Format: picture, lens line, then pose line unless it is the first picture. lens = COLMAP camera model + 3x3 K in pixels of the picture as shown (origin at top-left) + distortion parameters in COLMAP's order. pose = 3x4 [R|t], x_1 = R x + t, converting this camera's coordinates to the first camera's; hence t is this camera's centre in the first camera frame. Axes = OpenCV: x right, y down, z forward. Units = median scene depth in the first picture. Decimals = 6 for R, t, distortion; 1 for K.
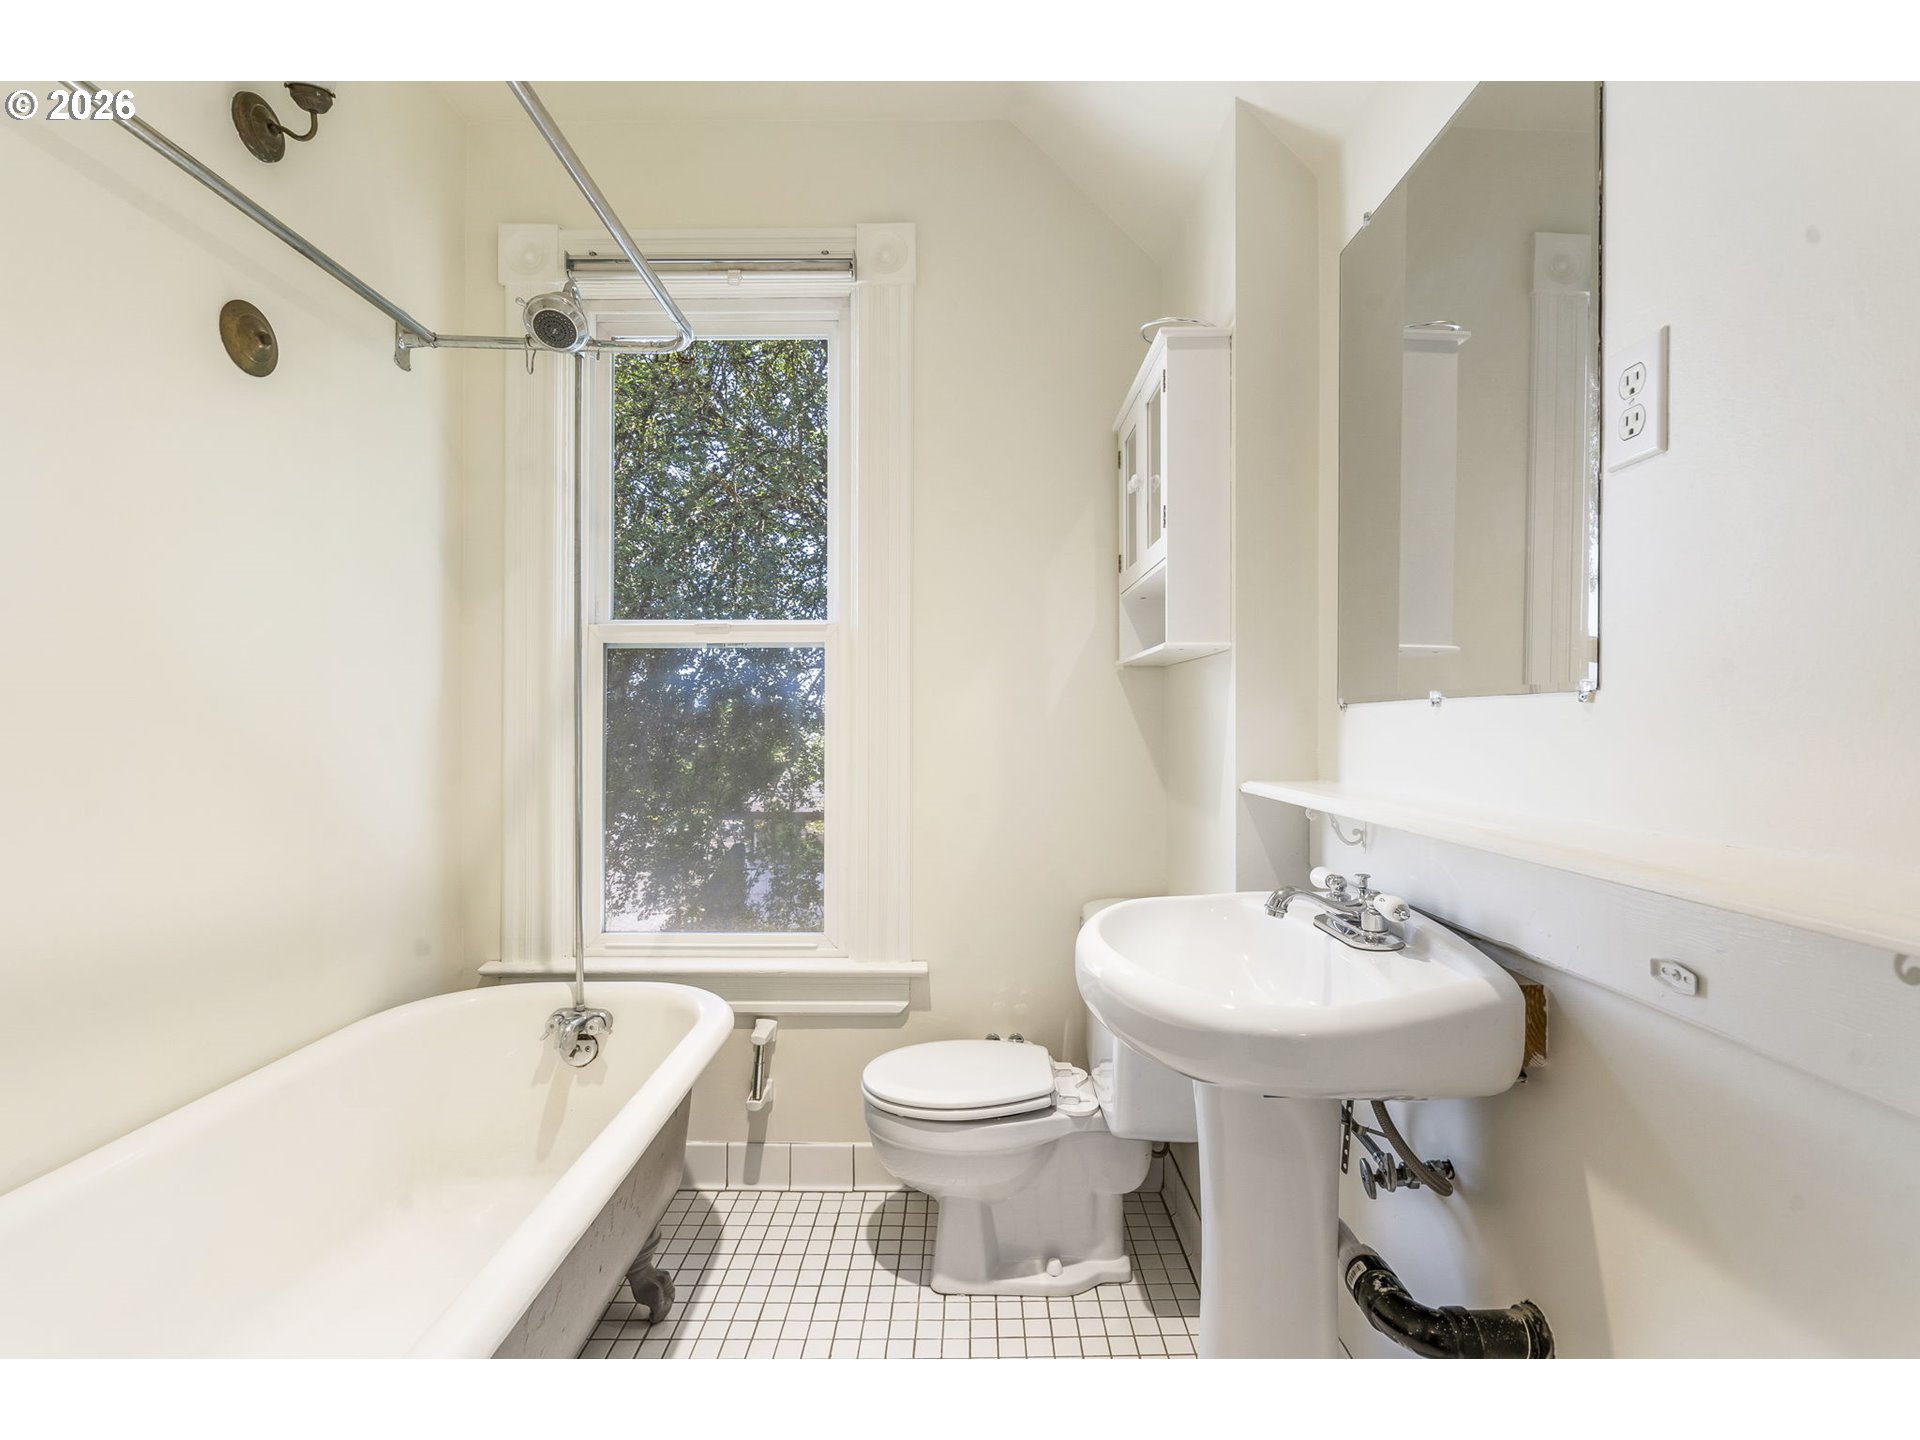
lens RADIAL K [[888.5, 0, 970.7], [0, 888.5, 724.7], [0, 0, 1]] dist [-0.003077, 0.000352]
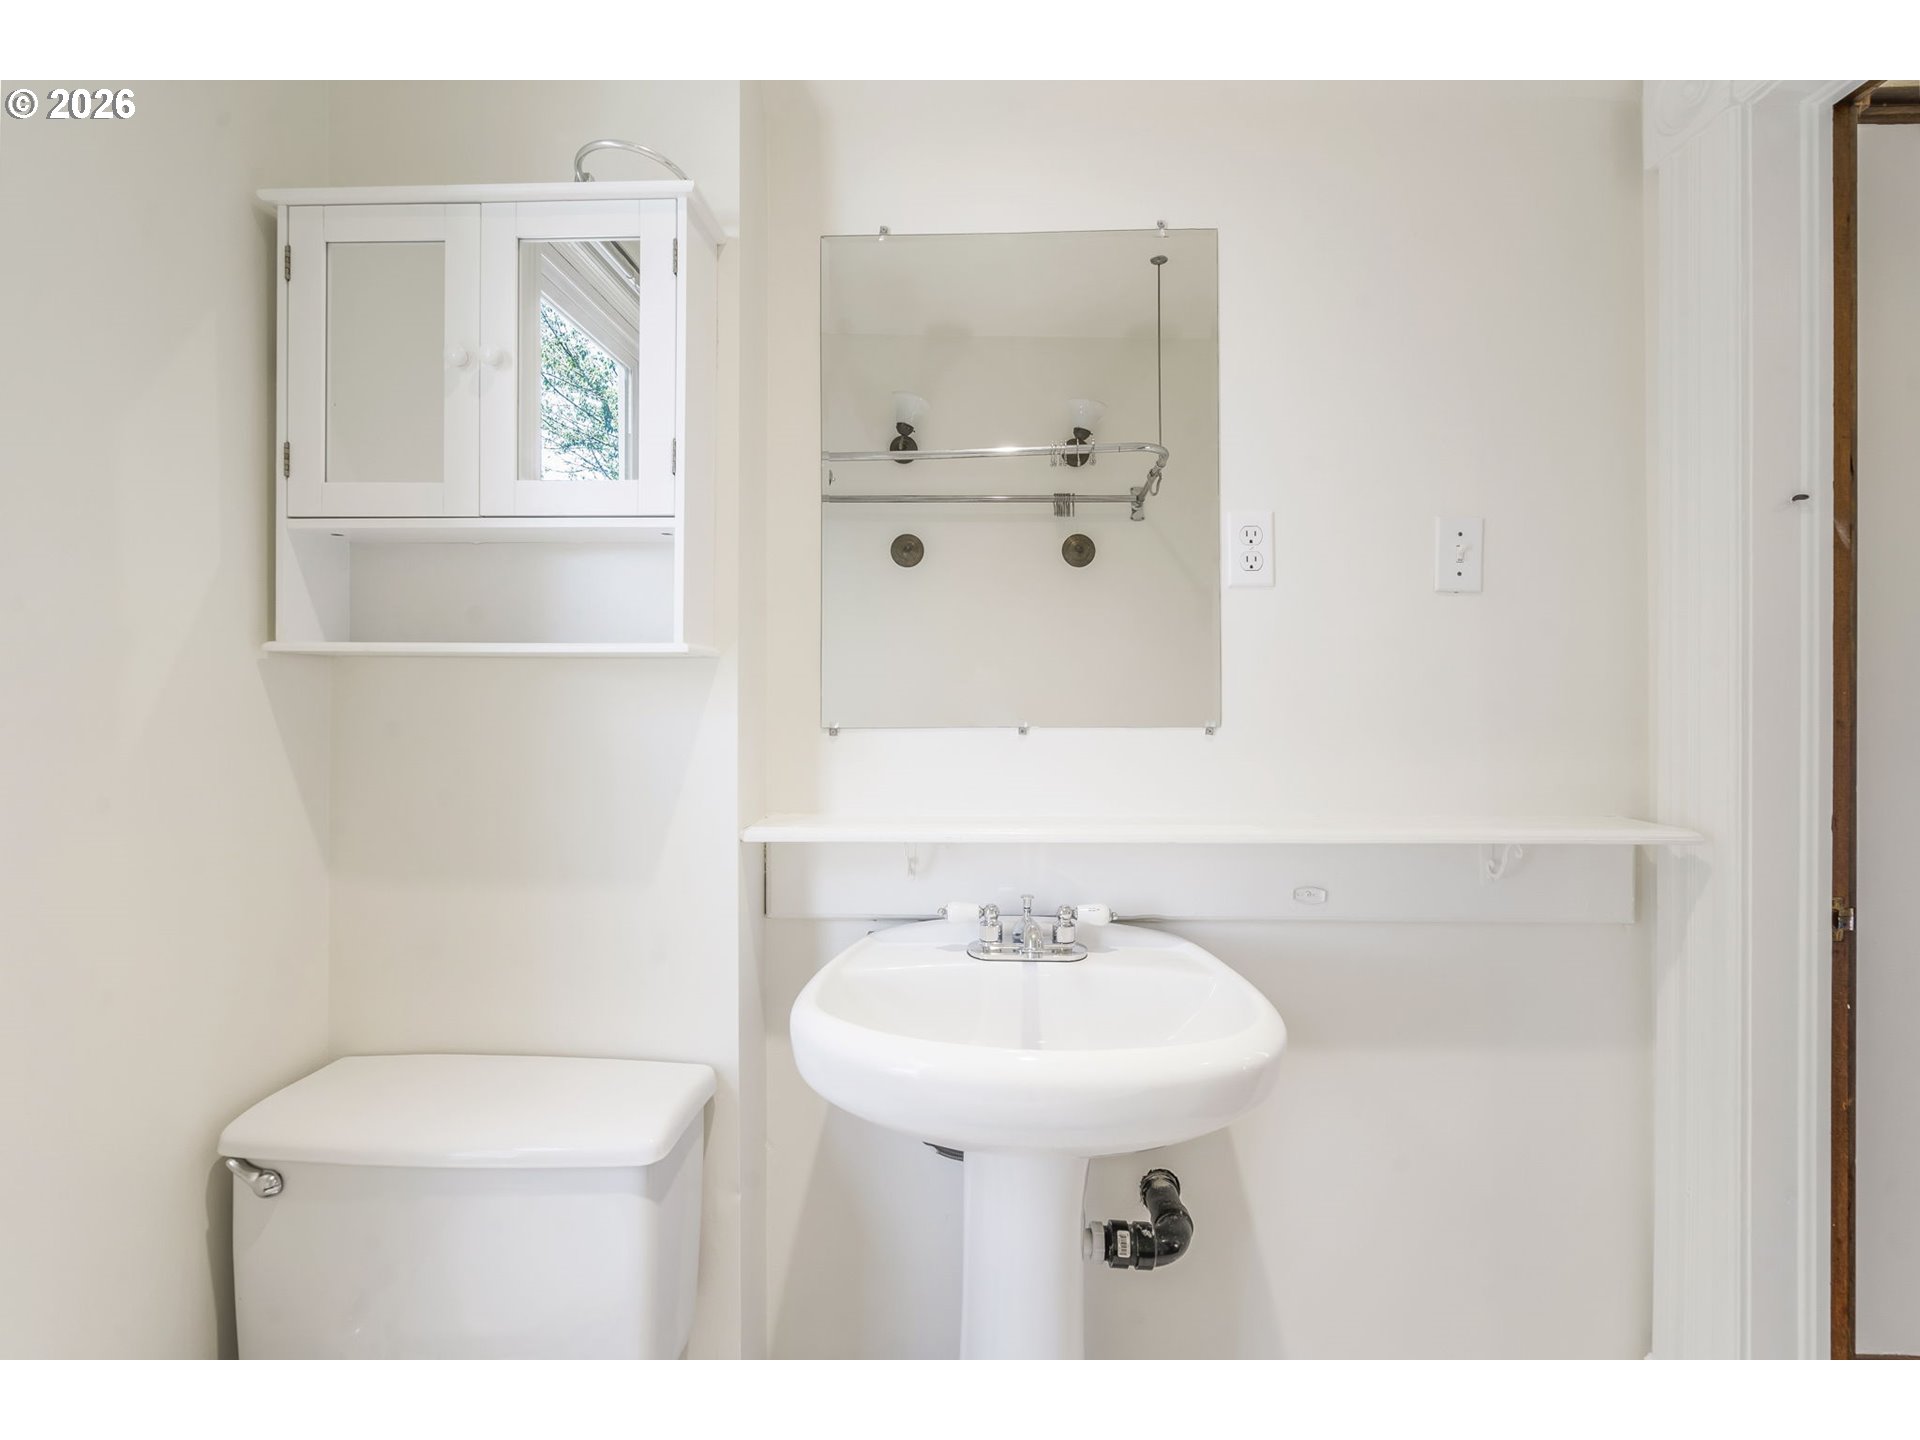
lens RADIAL K [[888.5, 0, 970.7], [0, 888.5, 724.7], [0, 0, 1]] dist [-0.003077, 0.000352]
pose [[0.040243, -0.000937, 0.999189, -0.655985], [0.007567, 0.999971, 0.000633, -0.037269], [-0.999161, 0.007536, 0.040249, 1.078520]]
